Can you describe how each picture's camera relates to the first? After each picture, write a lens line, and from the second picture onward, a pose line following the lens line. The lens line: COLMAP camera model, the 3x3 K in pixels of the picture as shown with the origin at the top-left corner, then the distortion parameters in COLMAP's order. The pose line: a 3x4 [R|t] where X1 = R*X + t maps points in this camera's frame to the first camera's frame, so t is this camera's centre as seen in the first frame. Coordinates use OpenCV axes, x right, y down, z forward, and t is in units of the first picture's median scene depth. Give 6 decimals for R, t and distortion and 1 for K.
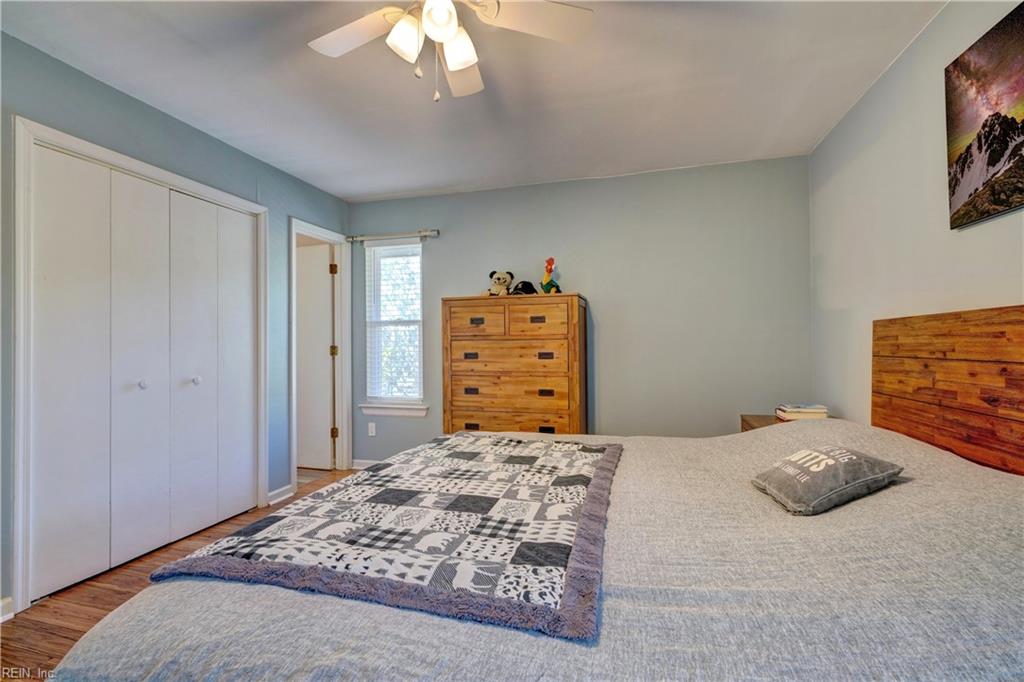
lens RADIAL K [[456.9, 0, 512.1], [0, 456.9, 343.2], [0, 0, 1]] dist [-0.013564, 0.006814]
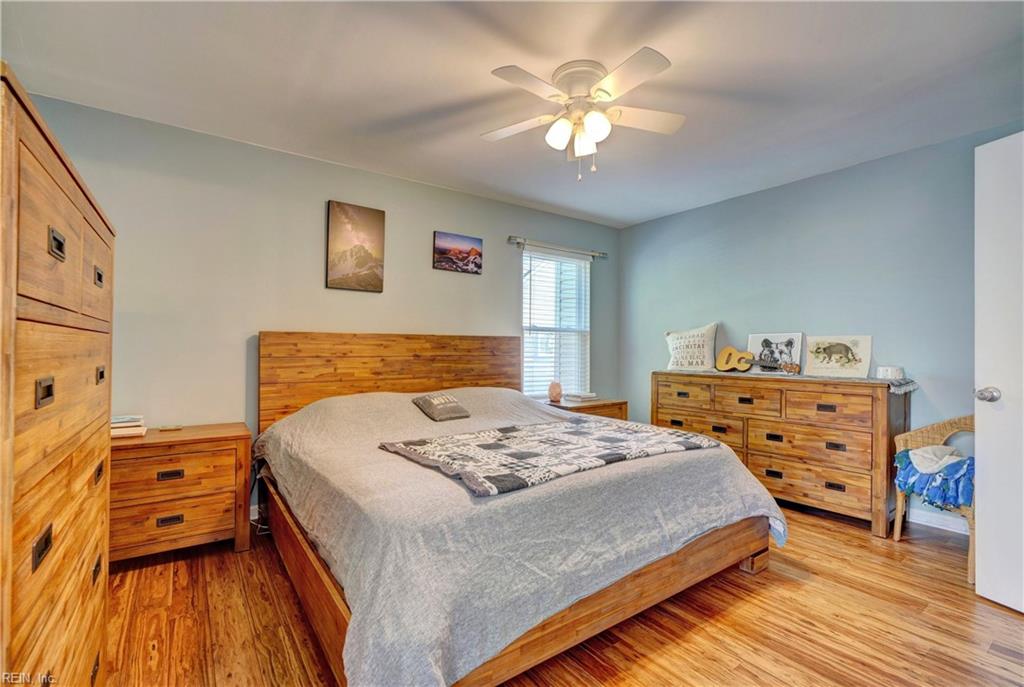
lens RADIAL K [[456.9, 0, 515.1], [0, 456.9, 346.3], [0, 0, 1]] dist [-0.013564, 0.006814]
pose [[-0.786610, 0.007324, 0.617407, -0.446950], [0.000325, 0.999934, -0.011448, 0.007163], [-0.617451, -0.008804, -0.786560, 1.017338]]
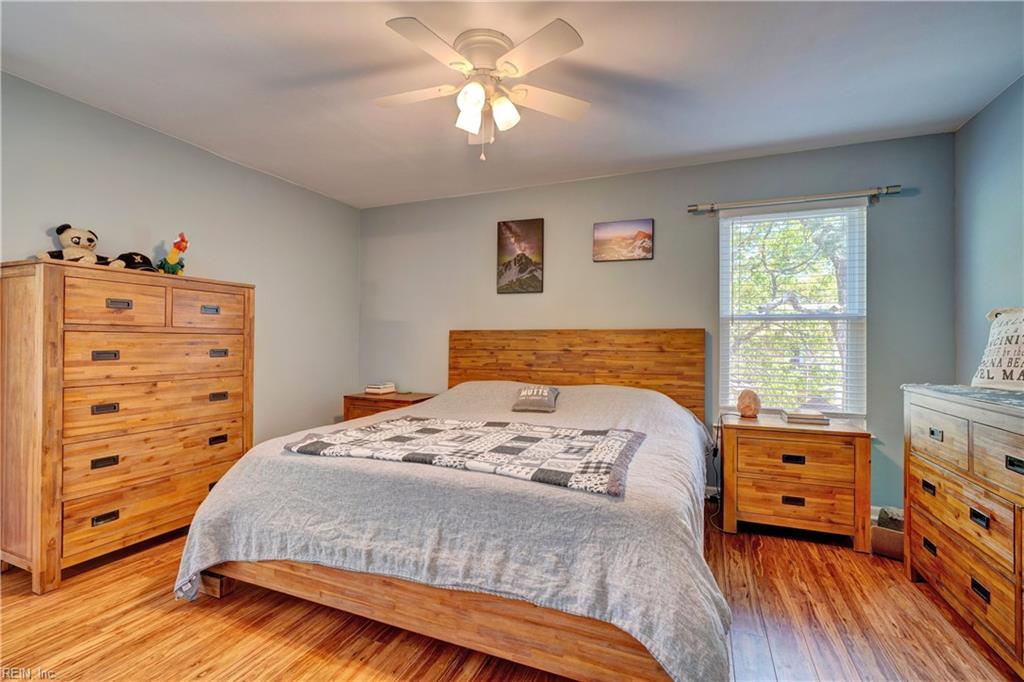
lens RADIAL K [[456.9, 0, 522.4], [0, 456.9, 339.1], [0, 0, 1]] dist [-0.013564, 0.006814]
pose [[0.106381, 0.015768, 0.994200, -0.702599], [-0.010357, 0.999838, -0.014749, 0.007695], [-0.994272, -0.008728, 0.106527, 0.337733]]
